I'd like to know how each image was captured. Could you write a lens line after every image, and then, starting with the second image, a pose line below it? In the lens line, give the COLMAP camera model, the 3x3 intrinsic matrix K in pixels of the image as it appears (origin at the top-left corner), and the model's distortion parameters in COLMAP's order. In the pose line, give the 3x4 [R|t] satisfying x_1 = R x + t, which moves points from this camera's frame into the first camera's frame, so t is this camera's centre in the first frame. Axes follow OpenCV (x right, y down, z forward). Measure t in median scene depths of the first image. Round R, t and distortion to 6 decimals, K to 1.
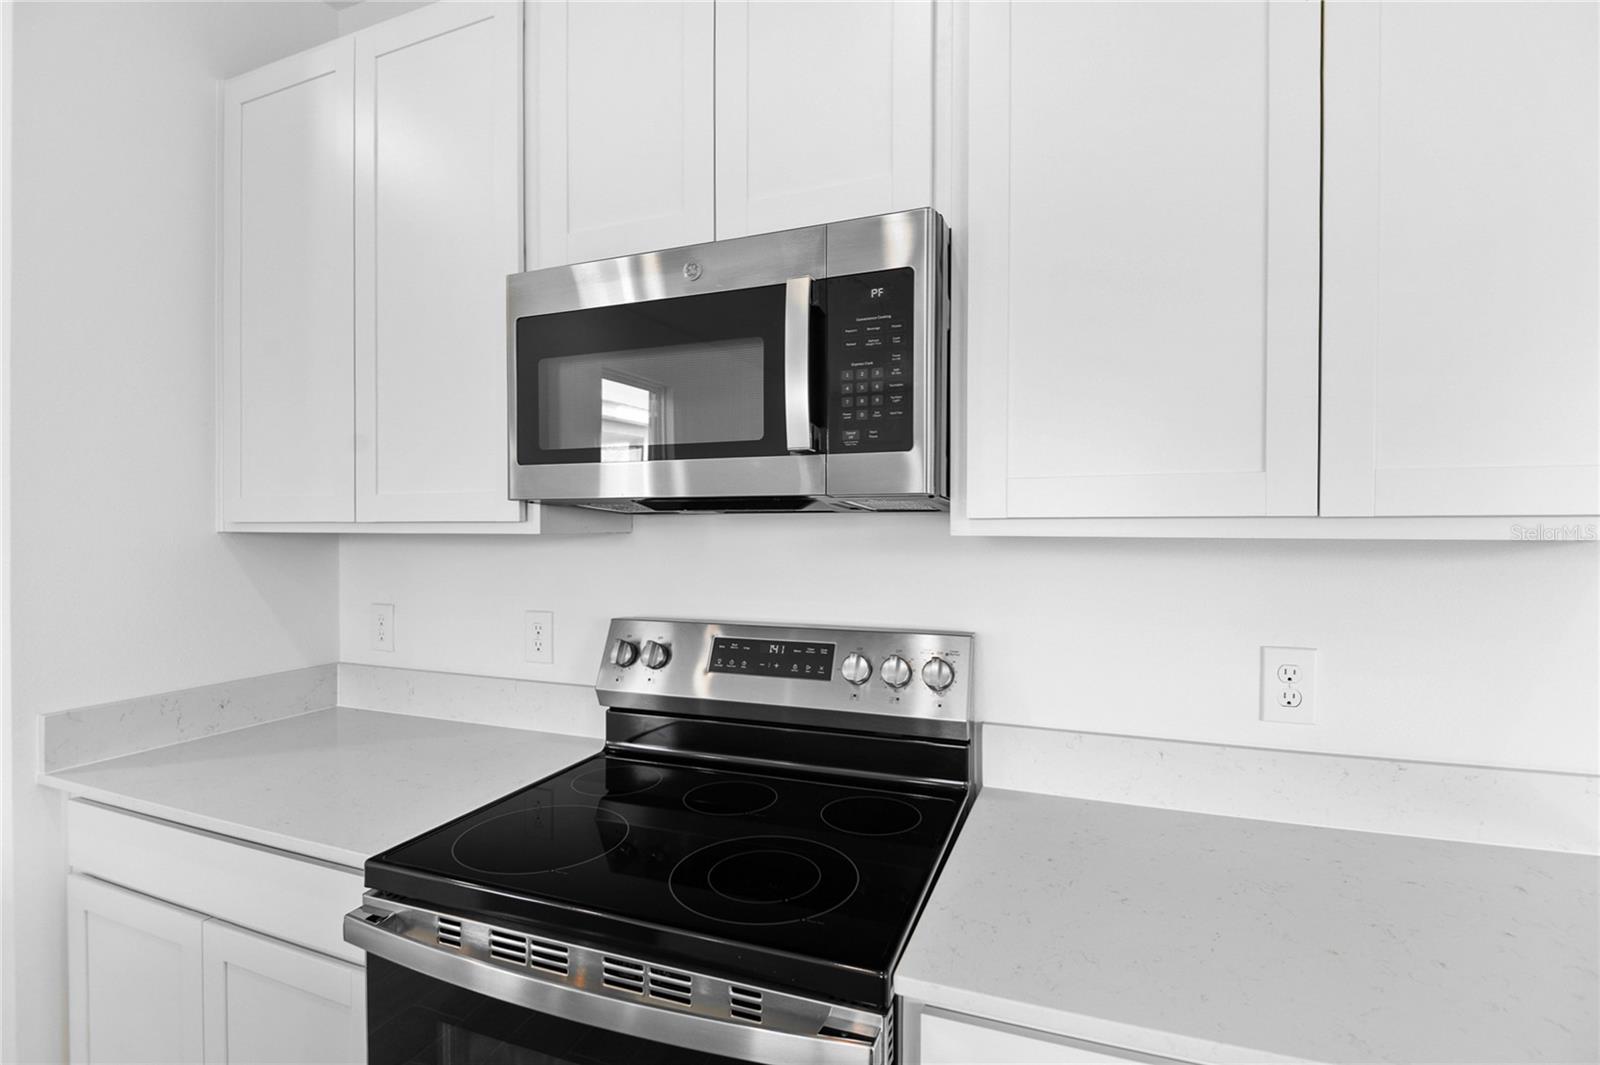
lens RADIAL K [[759.5, 0, 799.0], [0, 759.5, 528.6], [0, 0, 1]] dist [-0.022115, -0.001329]
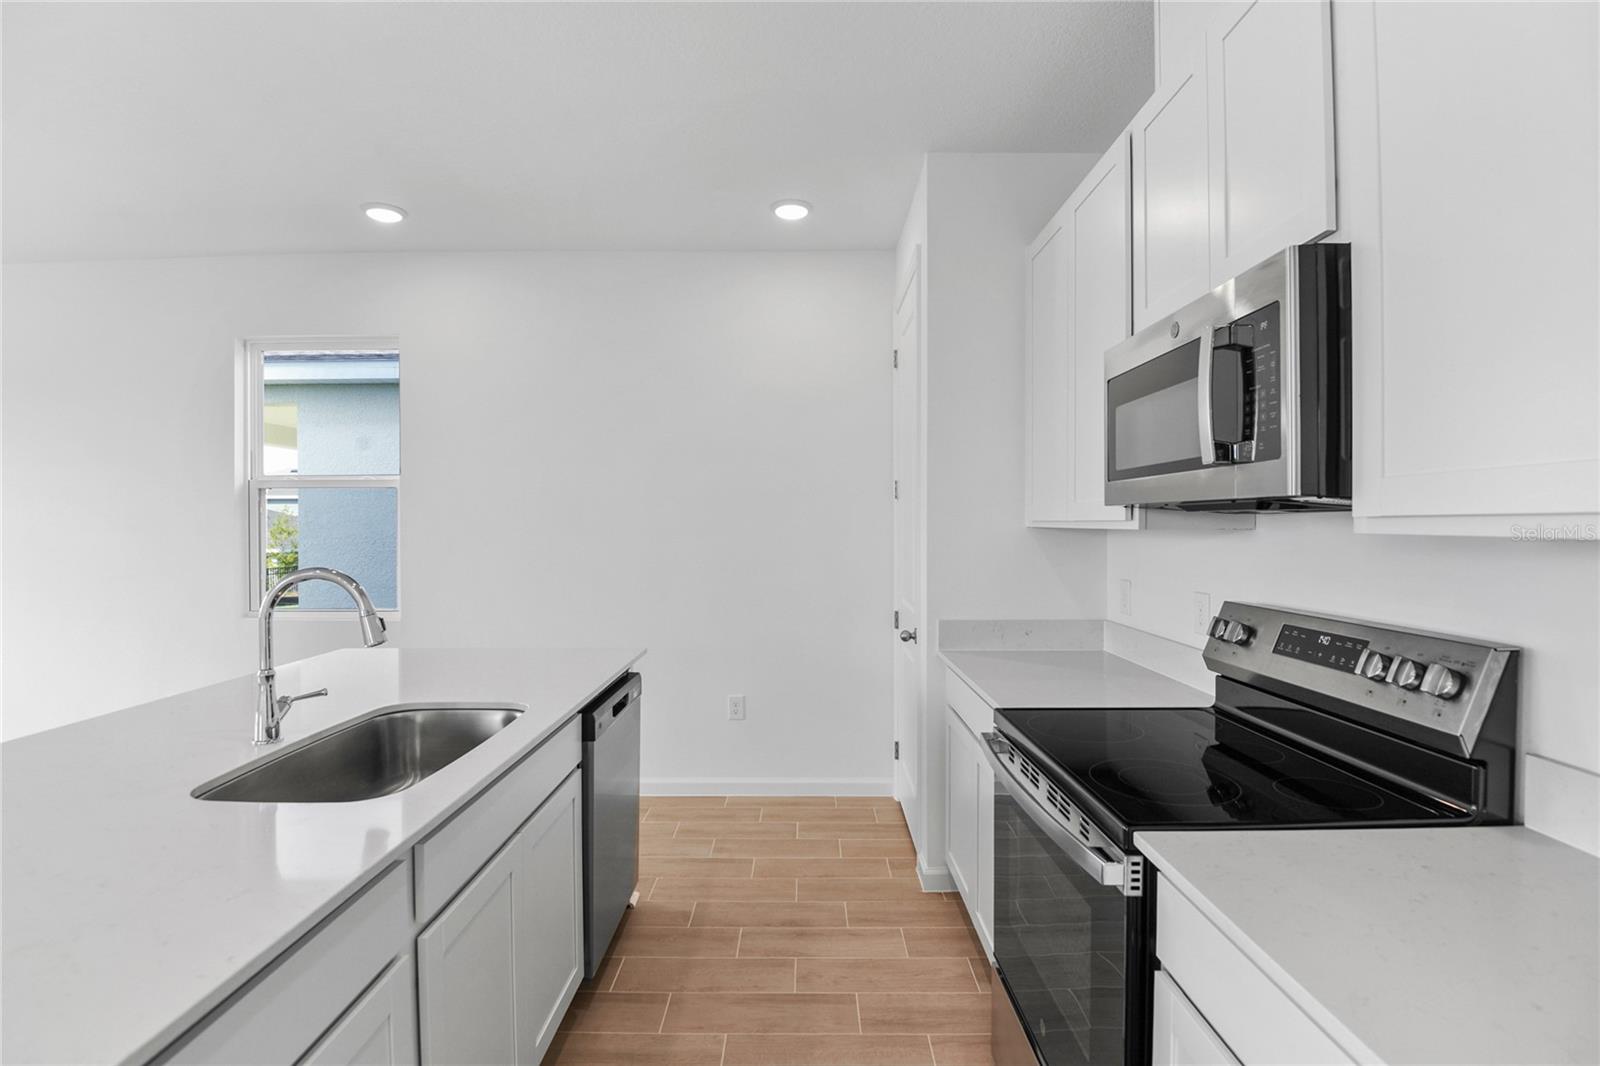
lens RADIAL K [[759.5, 0, 801.7], [0, 759.5, 532.0], [0, 0, 1]] dist [-0.022115, -0.001329]
pose [[0.362463, 0.010856, -0.931935, 0.682250], [-0.002978, 0.999941, 0.010489, -0.001094], [0.931994, -0.001026, 0.362473, -0.064583]]
